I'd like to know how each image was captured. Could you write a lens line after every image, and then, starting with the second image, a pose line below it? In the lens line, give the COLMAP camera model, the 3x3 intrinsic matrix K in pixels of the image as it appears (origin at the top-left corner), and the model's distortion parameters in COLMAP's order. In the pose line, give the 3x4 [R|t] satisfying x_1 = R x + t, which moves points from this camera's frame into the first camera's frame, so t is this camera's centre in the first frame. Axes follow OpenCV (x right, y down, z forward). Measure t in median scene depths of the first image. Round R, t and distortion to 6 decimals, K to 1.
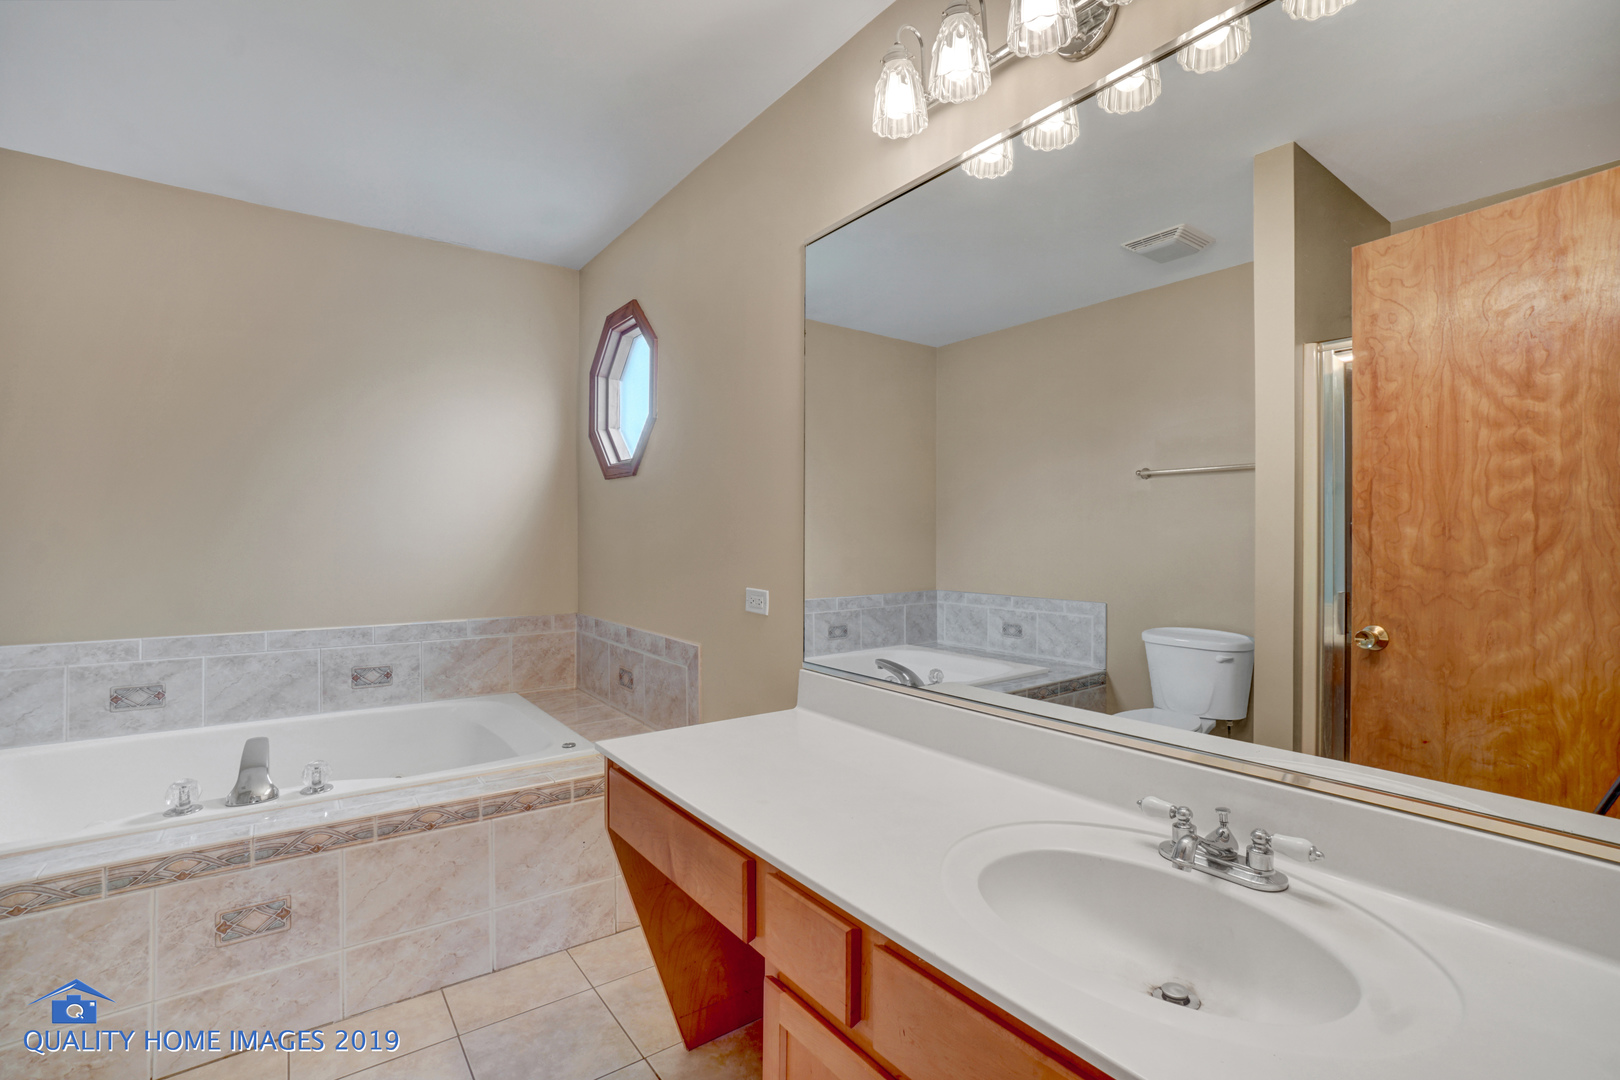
lens RADIAL K [[704.0, 0, 755.3], [0, 704.0, 541.3], [0, 0, 1]] dist [-0.032053, 0.021812]
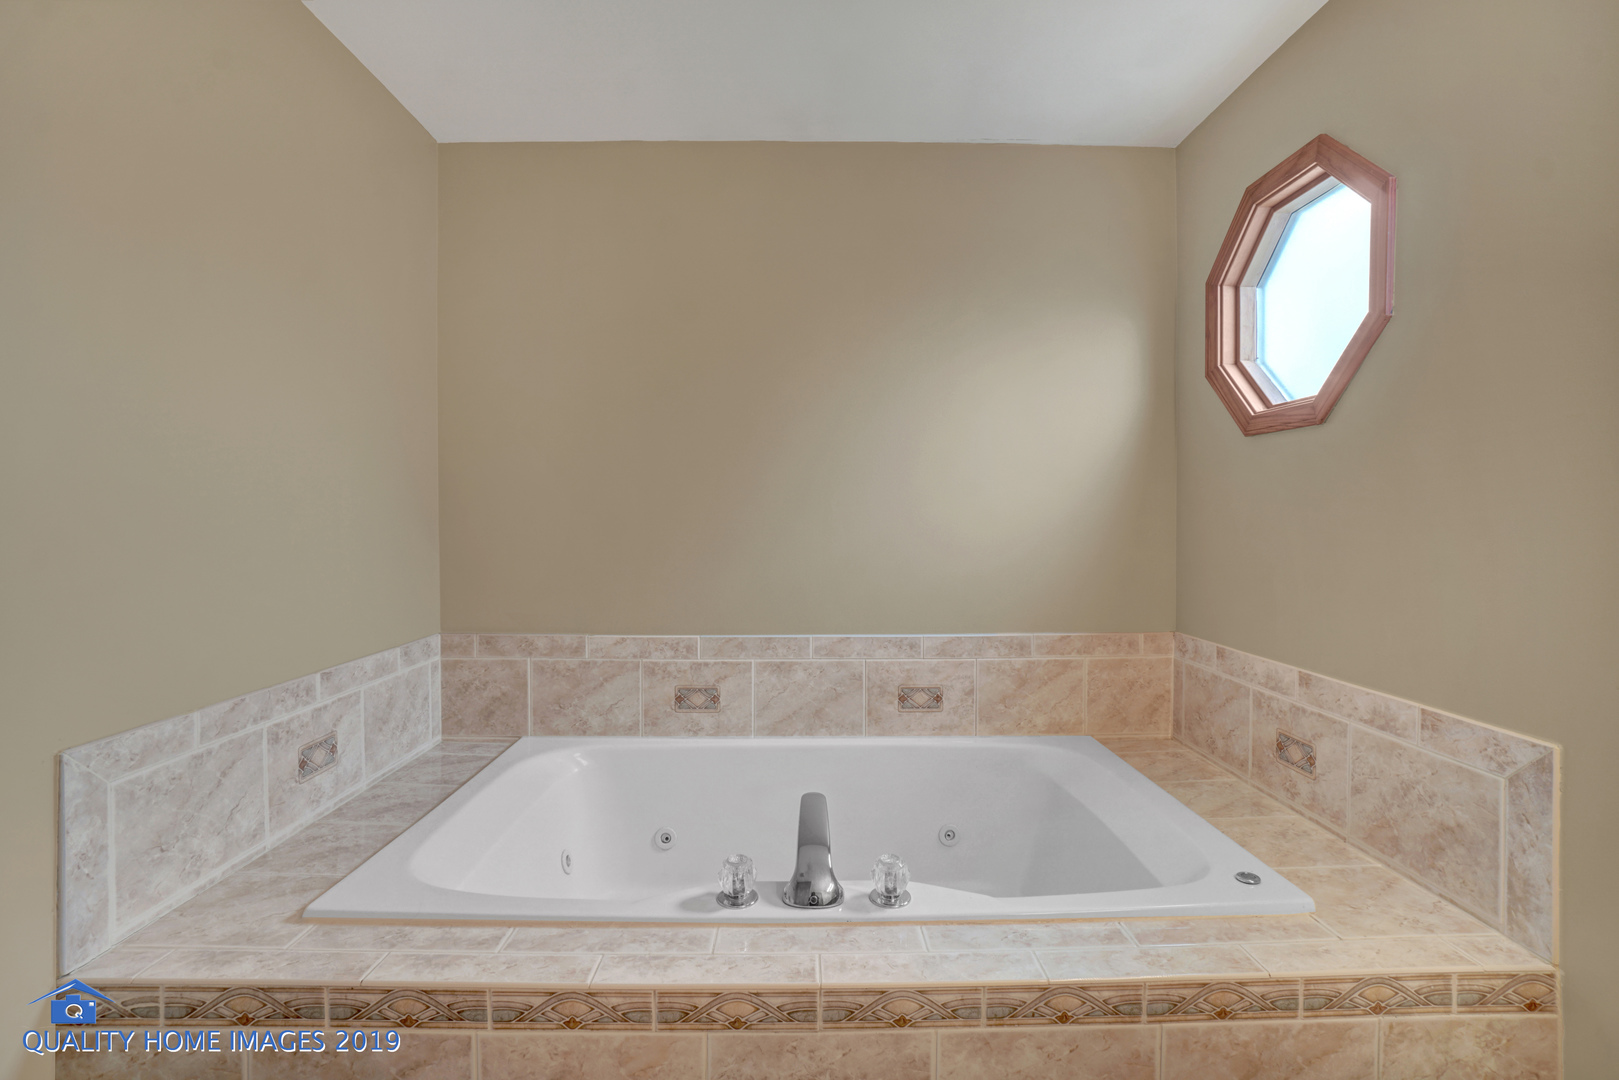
lens RADIAL K [[728.1, 0, 814.8], [0, 728.1, 539.3], [0, 0, 1]] dist [-0.018152, 0.000387]
pose [[0.838084, 0.013340, -0.545377, -0.236678], [-0.002963, 0.999798, 0.019902, -0.006462], [0.545533, -0.015064, 0.837954, 0.283826]]
